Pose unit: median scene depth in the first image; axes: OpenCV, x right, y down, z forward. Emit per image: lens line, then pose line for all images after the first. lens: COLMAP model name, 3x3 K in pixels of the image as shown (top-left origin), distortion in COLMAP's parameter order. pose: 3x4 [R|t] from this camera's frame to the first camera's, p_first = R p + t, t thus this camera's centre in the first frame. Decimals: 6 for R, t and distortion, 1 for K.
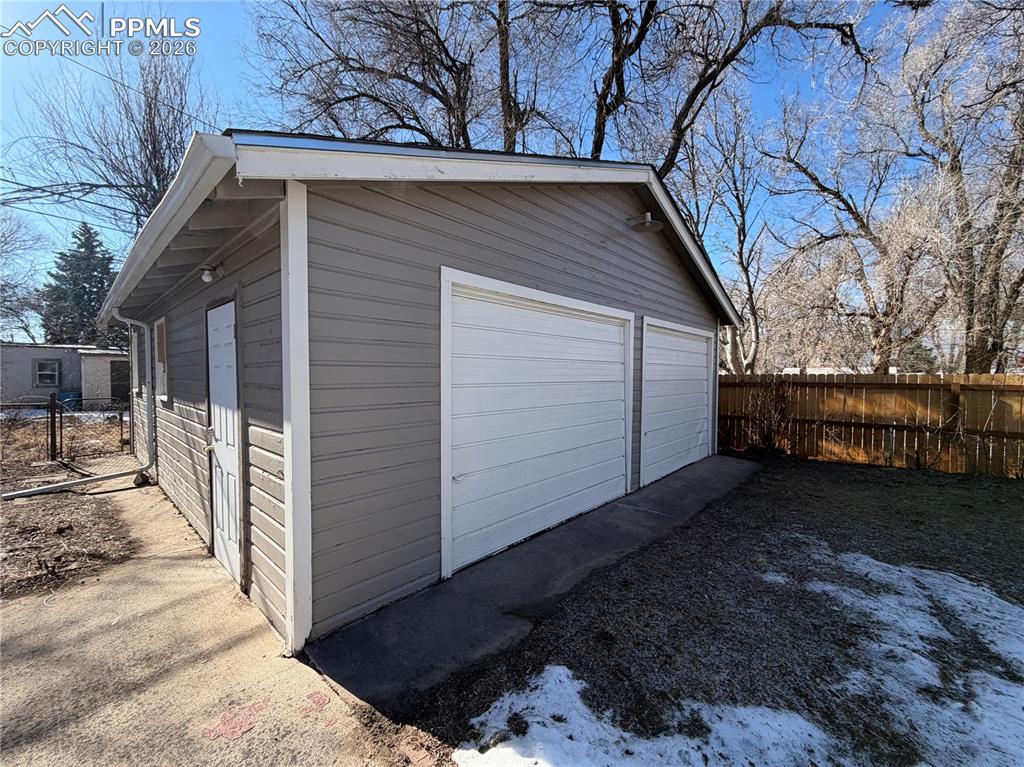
lens RADIAL K [[409.1, 0, 509.5], [0, 409.1, 386.3], [0, 0, 1]] dist [-0.000244, 0.000047]
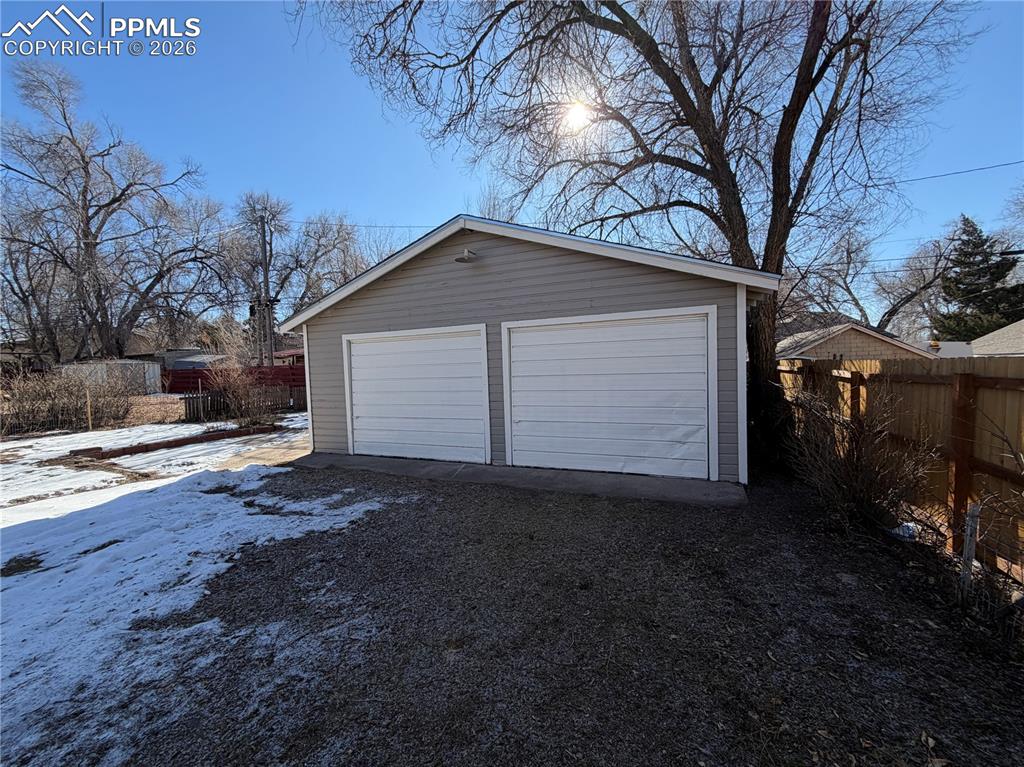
lens RADIAL K [[409.1, 0, 508.4], [0, 409.1, 384.5], [0, 0, 1]] dist [-0.000244, 0.000047]
pose [[0.336674, 0.028983, -0.941175, 2.197970], [0.005112, 0.999455, 0.032606, -0.043805], [0.941608, -0.015788, 0.336342, 0.911686]]
